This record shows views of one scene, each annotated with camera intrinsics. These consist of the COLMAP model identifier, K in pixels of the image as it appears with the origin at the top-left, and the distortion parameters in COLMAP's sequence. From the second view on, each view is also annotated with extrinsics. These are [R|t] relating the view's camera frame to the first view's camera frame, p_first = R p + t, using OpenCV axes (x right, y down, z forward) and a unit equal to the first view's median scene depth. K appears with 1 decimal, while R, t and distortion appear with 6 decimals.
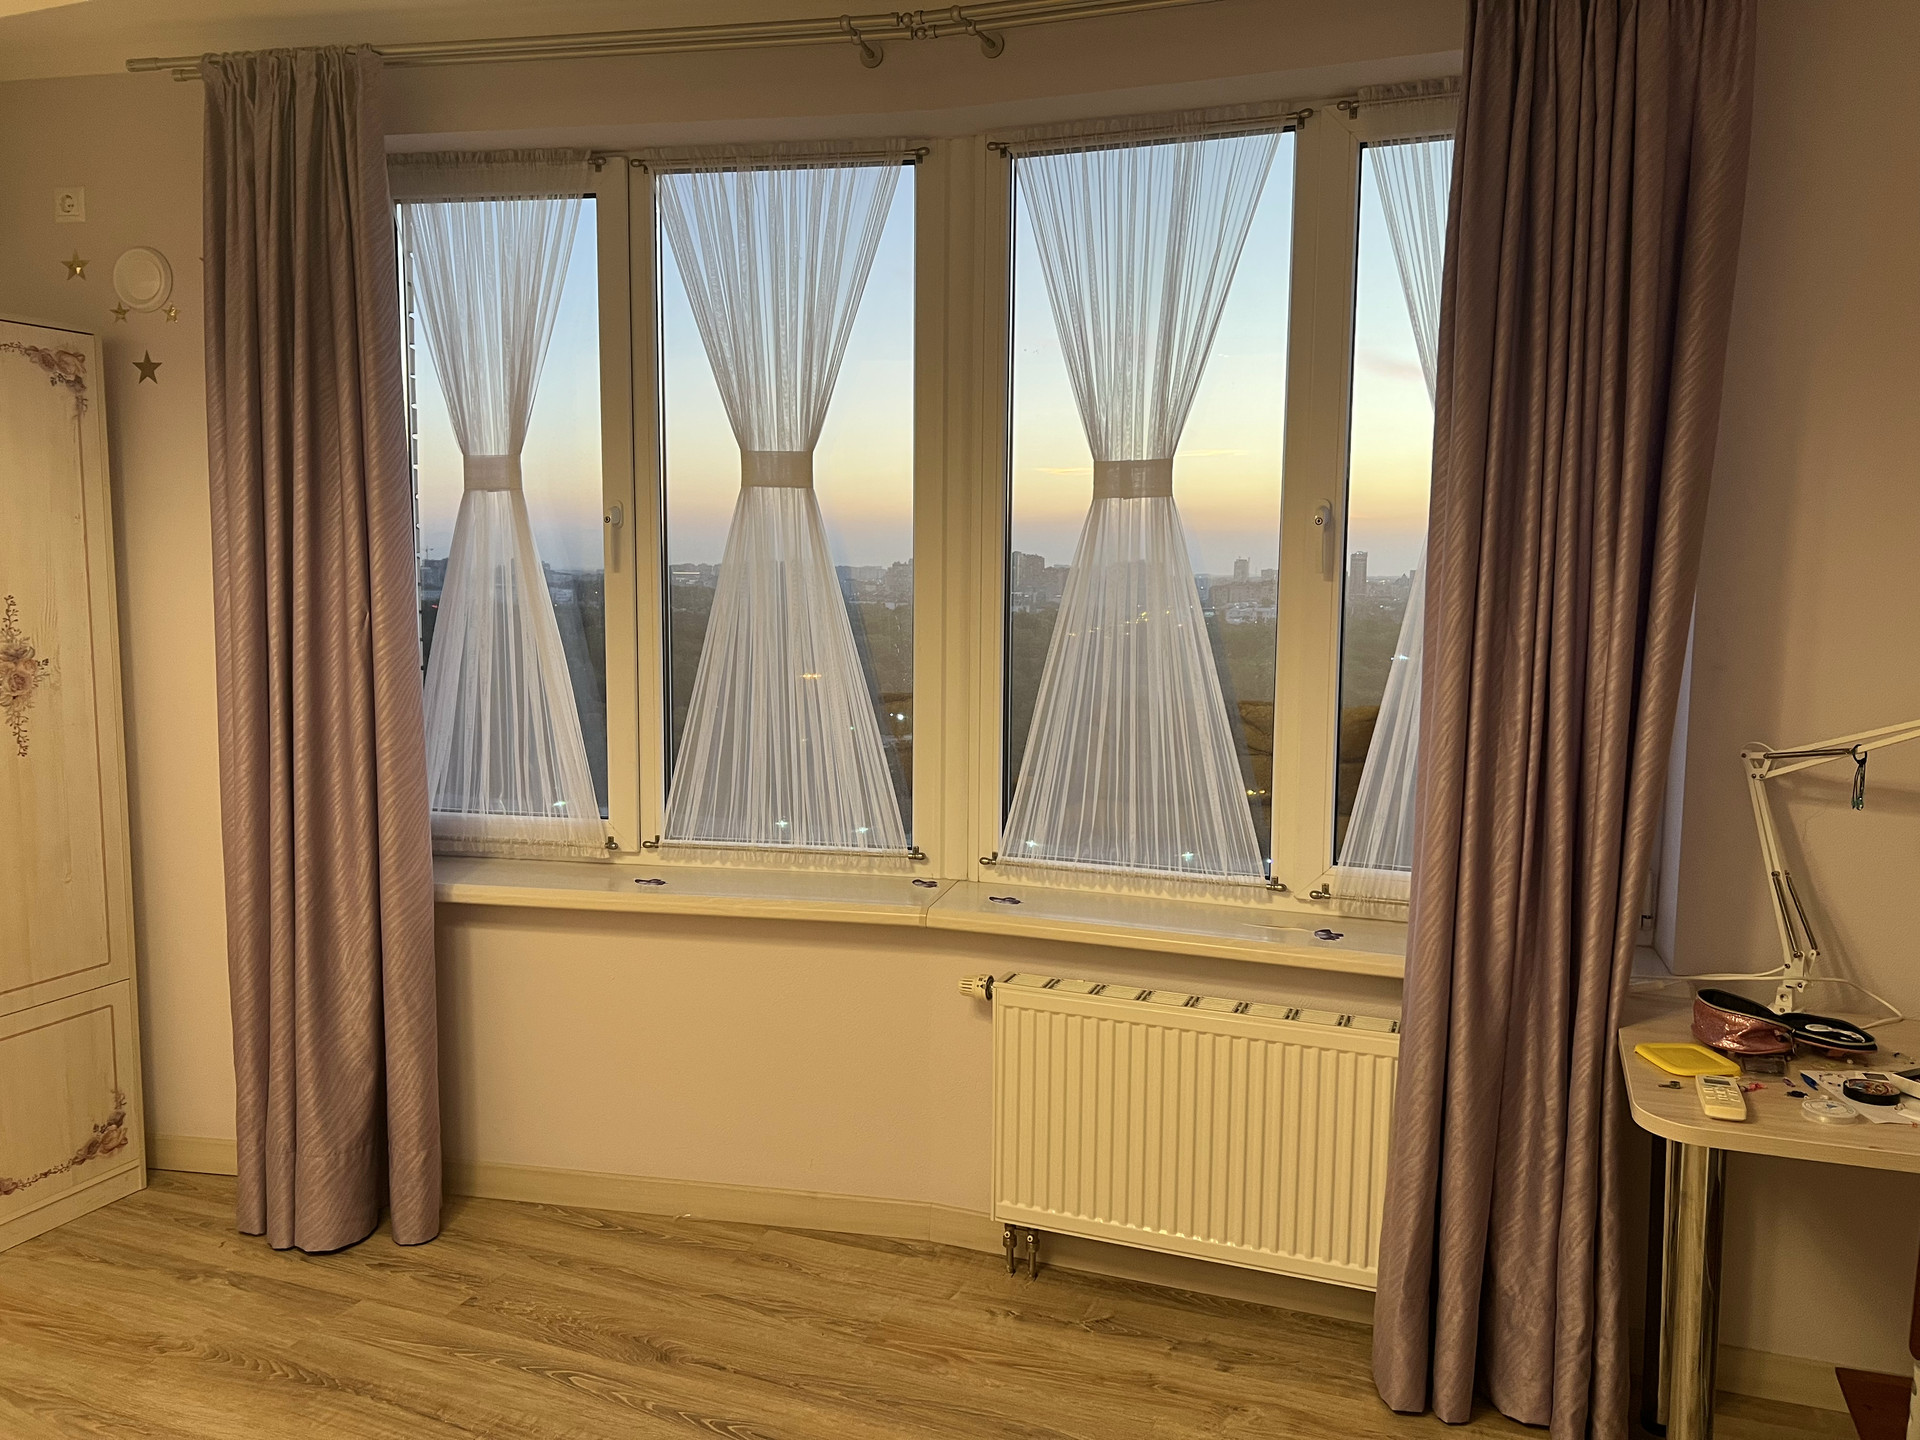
lens RADIAL K [[1463.6, 0, 960.1], [0, 1463.6, 720.0], [0, 0, 1]] dist [0.002384, -0.000552]
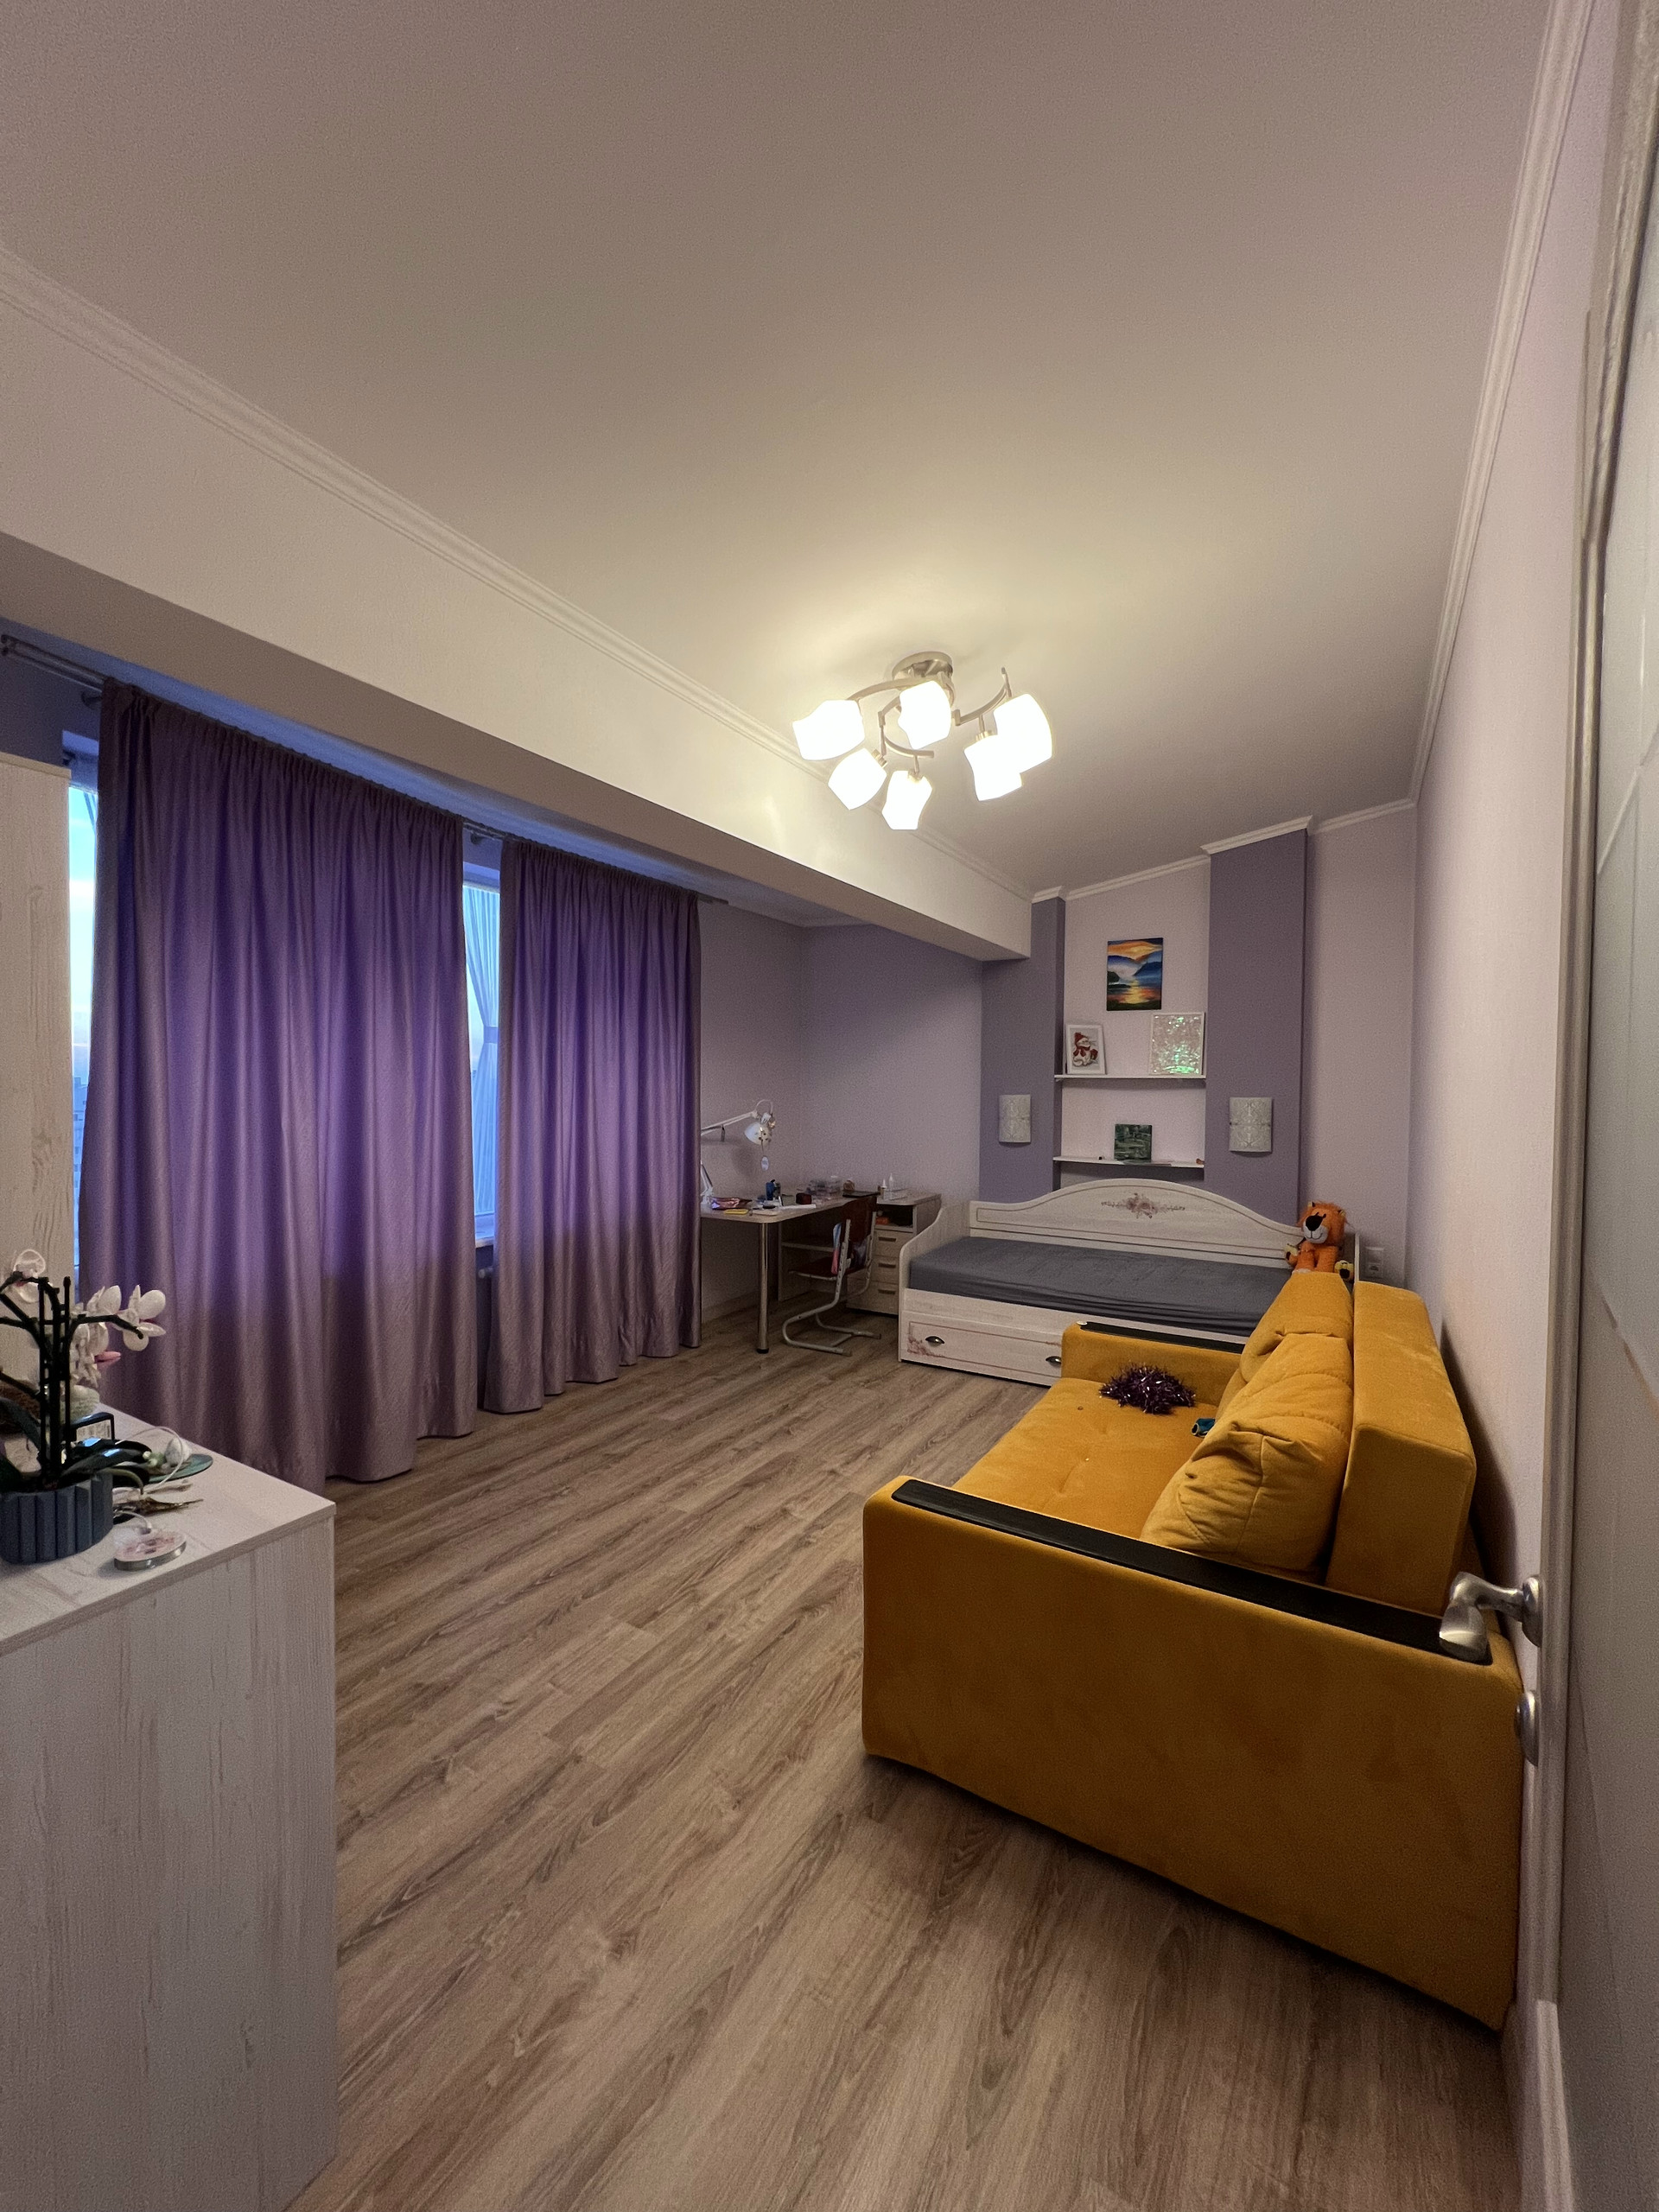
lens RADIAL K [[879.2, 0, 833.3], [0, 879.2, 1101.7], [0, 0, 1]] dist [-0.004586, -0.000391]
pose [[0.160068, -0.017330, 0.986954, -1.115973], [0.101638, 0.994821, 0.000985, -0.009745], [-0.981859, 0.100154, 0.161001, 0.273606]]
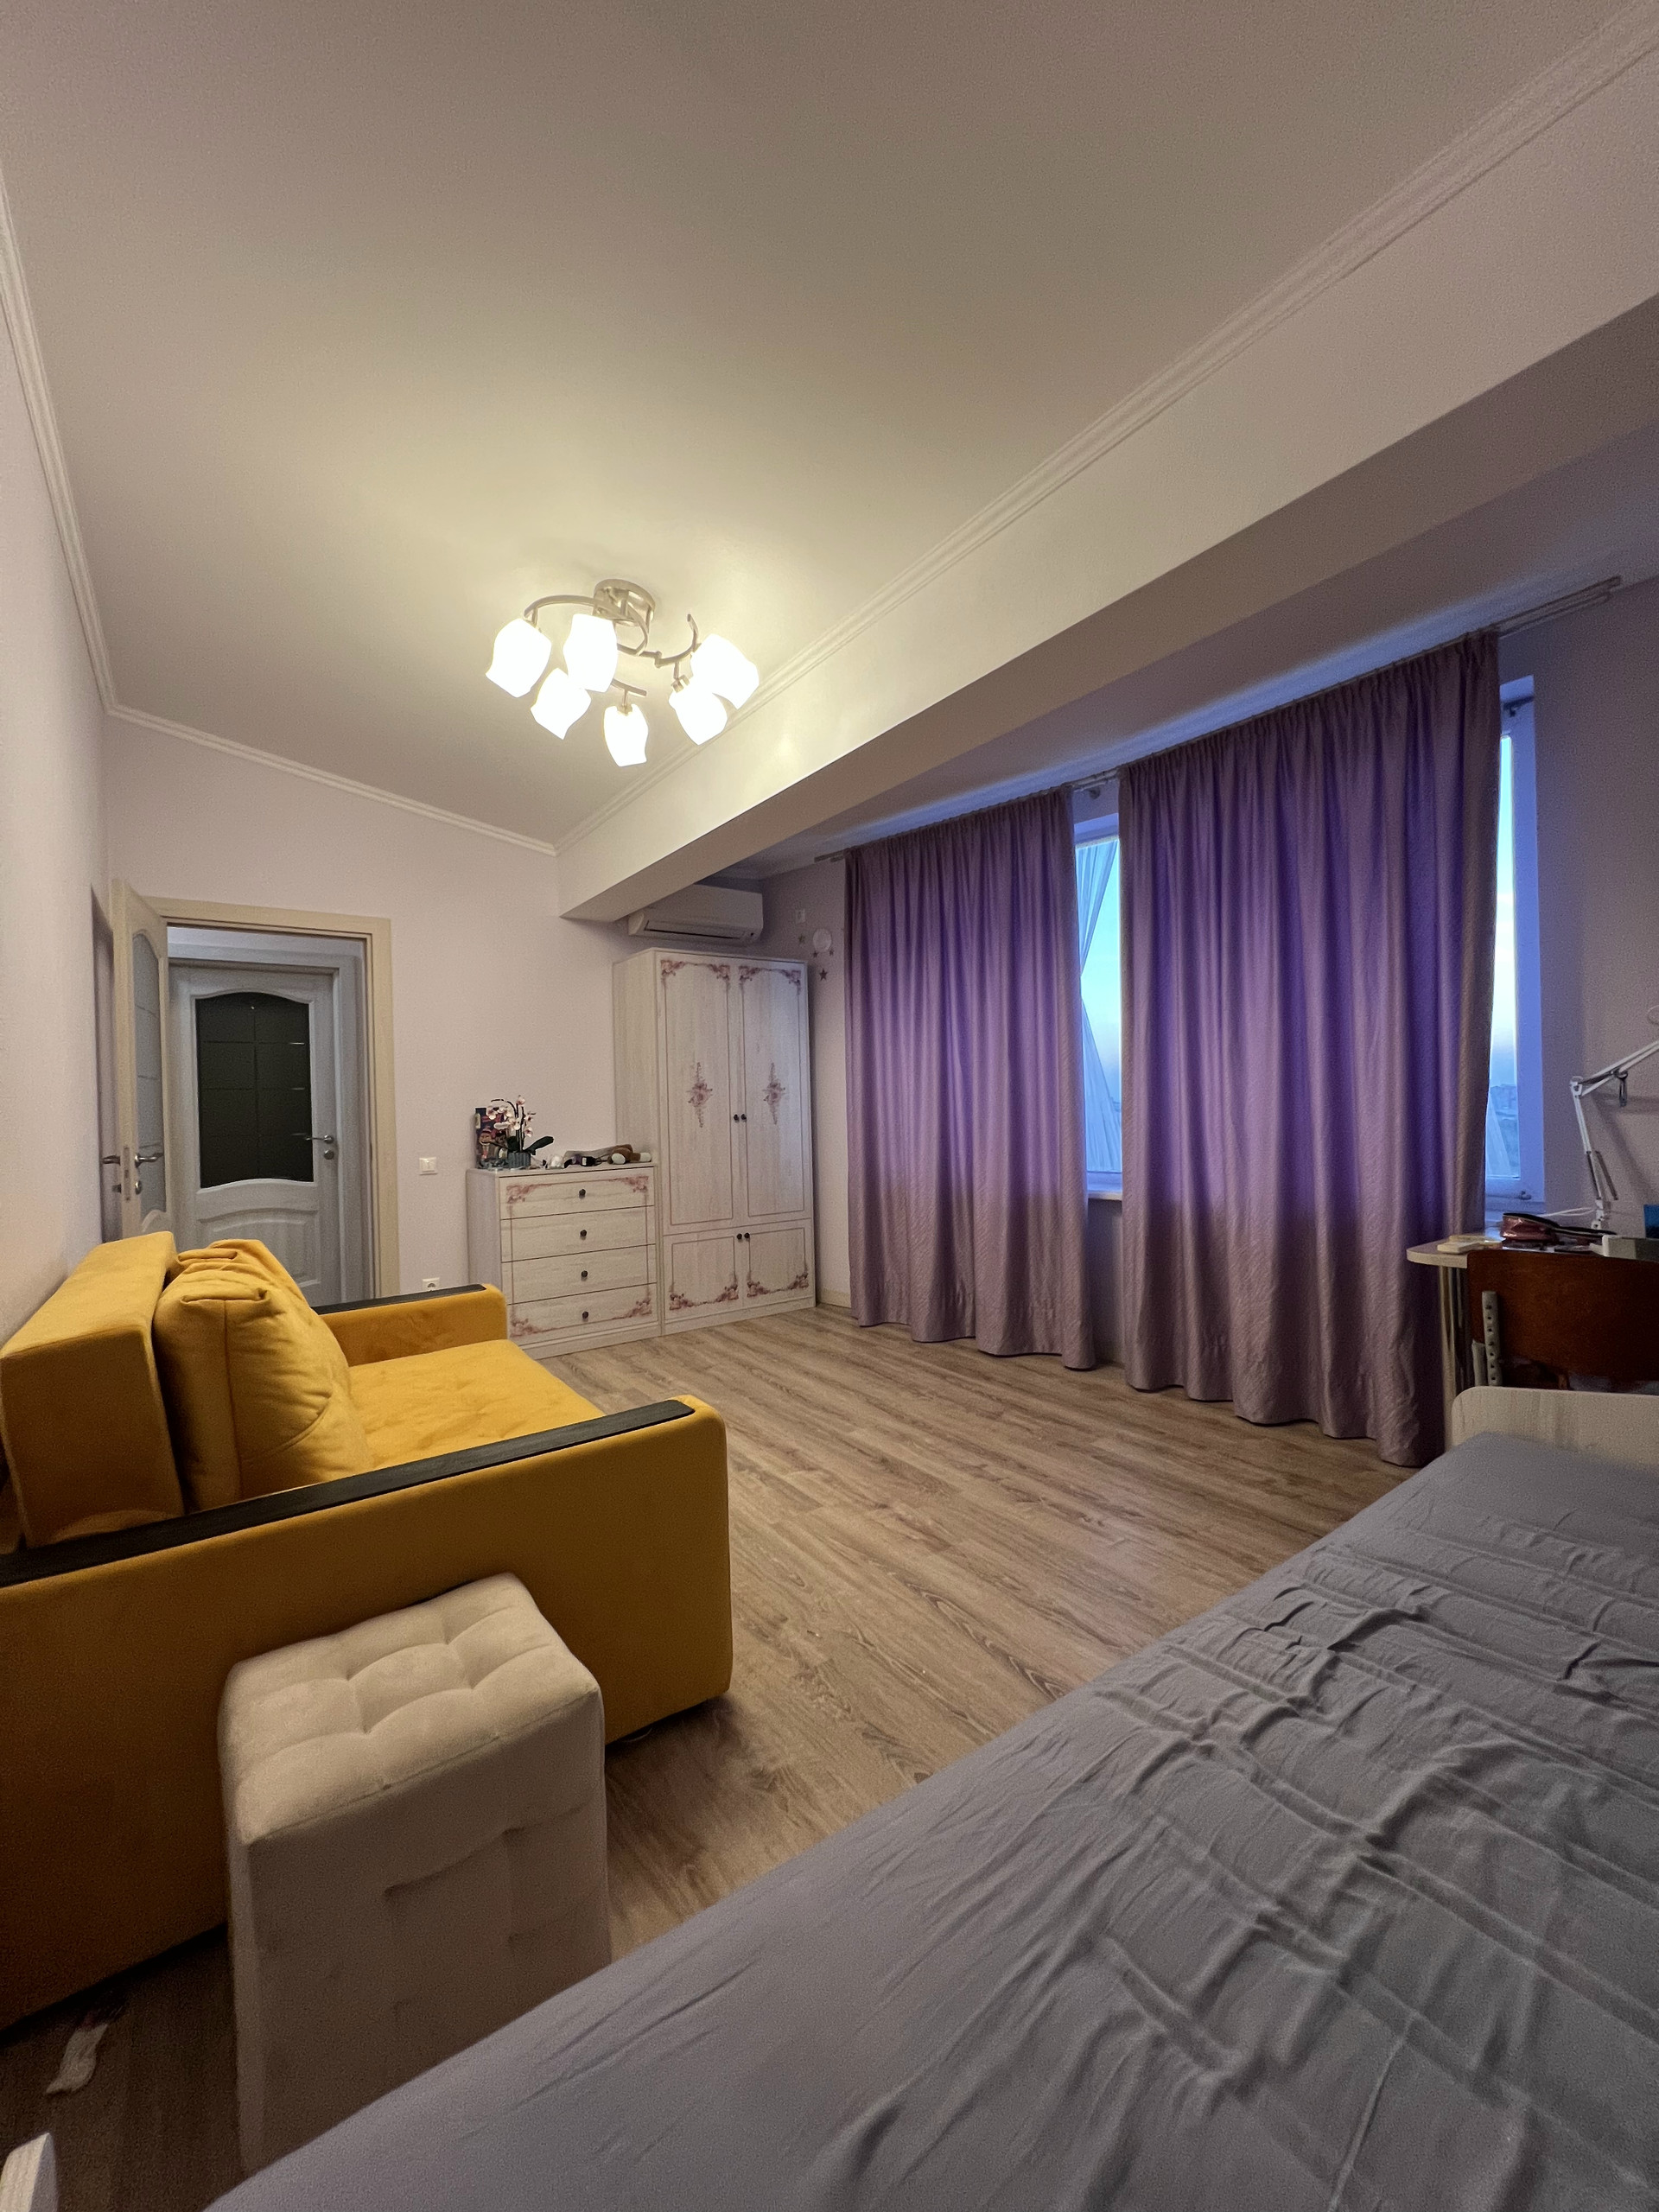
lens RADIAL K [[879.2, 0, 828.7], [0, 879.2, 1113.5], [0, 0, 1]] dist [-0.004586, -0.000391]
pose [[0.832696, -0.022089, -0.553290, 0.301703], [-0.028738, 0.996134, -0.083018, 0.130687], [0.552984, 0.085030, 0.828842, -0.243474]]
